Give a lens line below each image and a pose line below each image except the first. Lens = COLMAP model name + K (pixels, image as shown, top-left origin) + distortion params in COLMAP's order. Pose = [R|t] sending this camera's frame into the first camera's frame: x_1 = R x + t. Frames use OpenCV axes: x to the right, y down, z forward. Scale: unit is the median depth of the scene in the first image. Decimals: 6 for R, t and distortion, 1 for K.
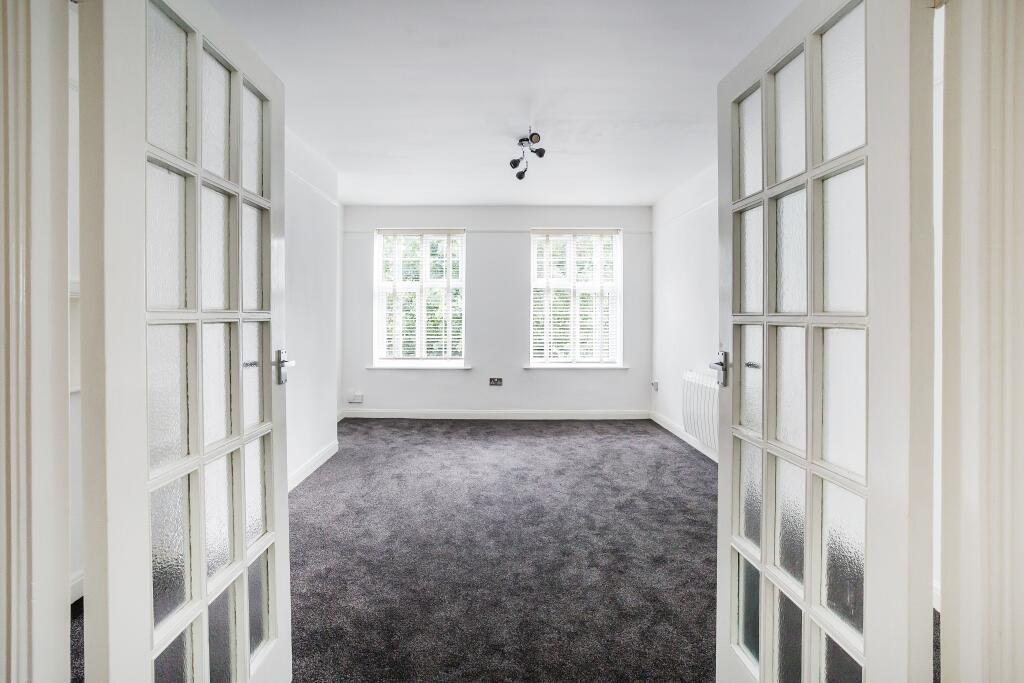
lens RADIAL K [[511.7, 0, 516.0], [0, 511.7, 322.0], [0, 0, 1]] dist [-0.017957, 0.001394]
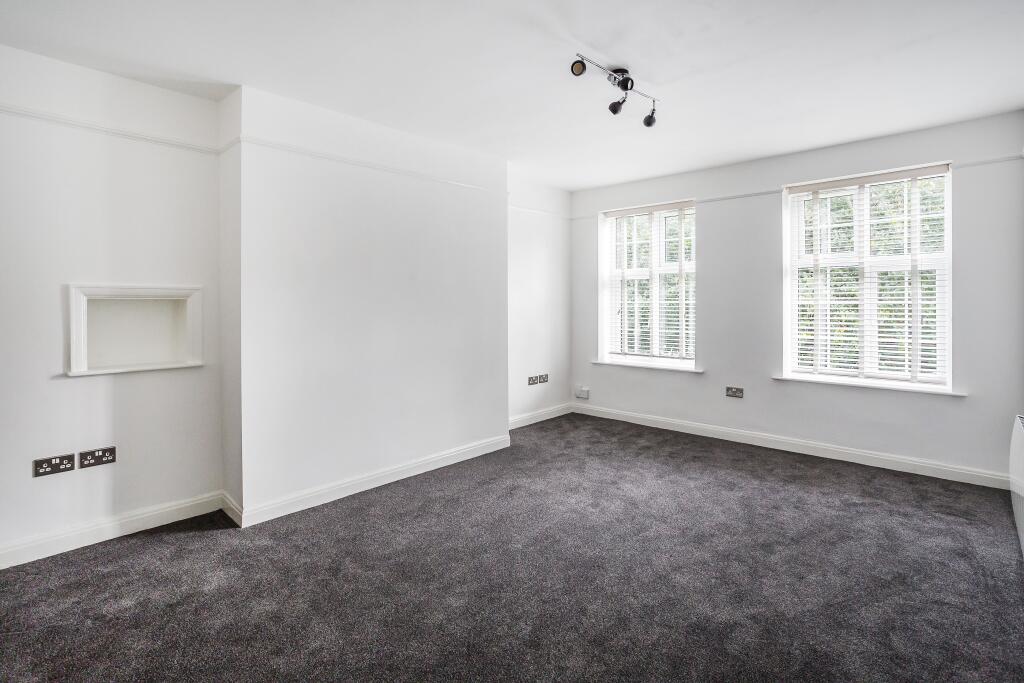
lens RADIAL K [[511.7, 0, 539.2], [0, 511.7, 303.8], [0, 0, 1]] dist [-0.017957, 0.001394]
pose [[0.728003, 0.000187, -0.685574, 0.265808], [-0.006196, 0.999961, -0.006307, -0.009607], [0.685546, 0.008839, 0.727975, 0.237352]]
